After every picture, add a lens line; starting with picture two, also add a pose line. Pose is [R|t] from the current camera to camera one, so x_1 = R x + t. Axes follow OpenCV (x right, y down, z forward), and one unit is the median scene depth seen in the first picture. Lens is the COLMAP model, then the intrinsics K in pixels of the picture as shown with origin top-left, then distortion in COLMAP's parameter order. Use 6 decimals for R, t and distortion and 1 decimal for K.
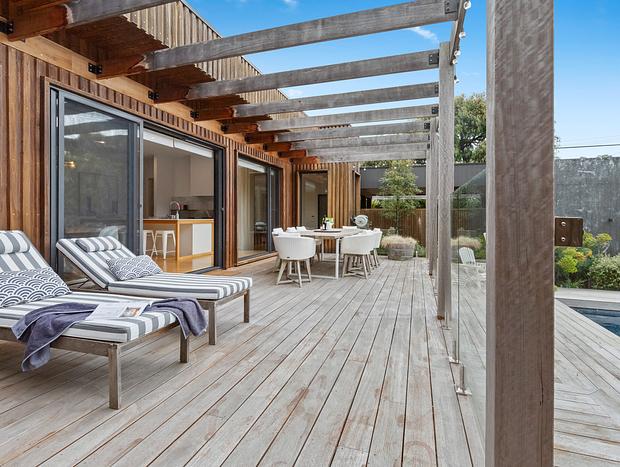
lens RADIAL K [[326.4, 0, 311.7], [0, 326.4, 217.0], [0, 0, 1]] dist [0.001664, 0.000514]
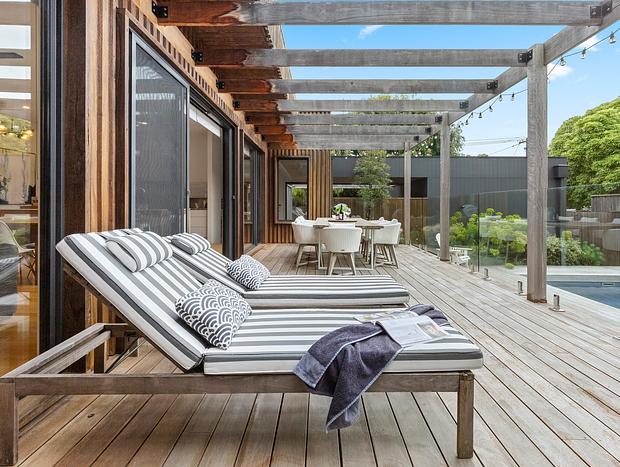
lens RADIAL K [[331.3, 0, 318.4], [0, 331.3, 200.4], [0, 0, 1]] dist [0.001207, -0.000133]
pose [[0.951758, 0.002896, 0.306836, -0.644569], [0.002249, 0.999863, -0.016414, -0.002093], [-0.306842, 0.016313, 0.951621, 0.198094]]
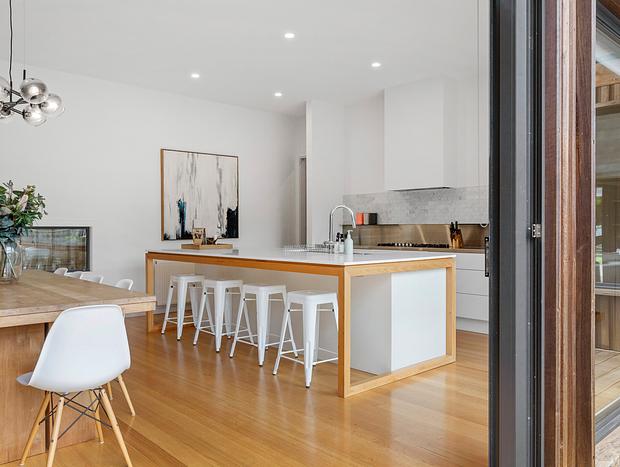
lens RADIAL K [[507.7, 0, 310.0], [0, 507.7, 233.5], [0, 0, 1]] dist [0.001041, -0.003341]
pose [[0.877902, -0.002848, -0.478832, -0.478511], [0.006093, 0.999968, 0.005223, -0.049173], [0.478802, -0.007503, 0.877891, 1.282955]]
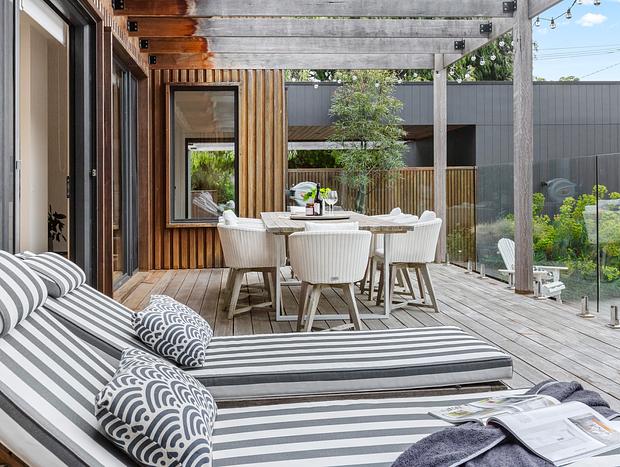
lens RADIAL K [[697.1, 0, 306.7], [0, 697.1, 169.9], [0, 0, 1]] dist [0.007760, 0.013649]
pose [[0.915341, -0.012055, 0.402498, -0.744082], [0.023292, 0.999463, -0.023033, -0.003048], [-0.402004, 0.030458, 0.915131, 0.225412]]
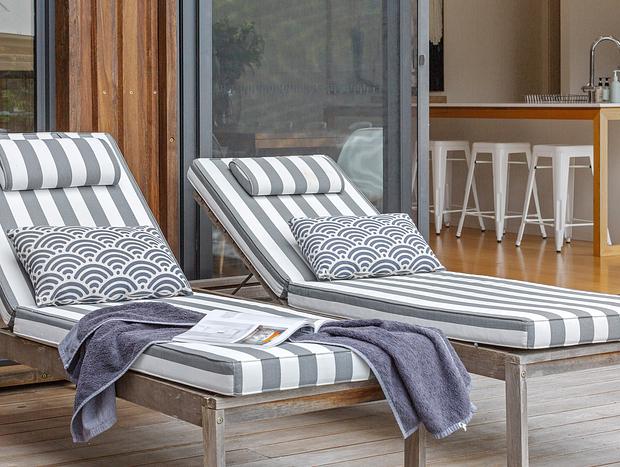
lens RADIAL K [[1481.7, 0, 310.9], [0, 1481.7, 126.8], [0, 0, 1]] dist [0.082741, 0.089465]
pose [[0.778838, 0.003085, -0.627217, 0.380236], [0.010858, 0.999772, 0.018401, 0.002760], [0.627131, -0.021142, 0.778627, -0.221326]]
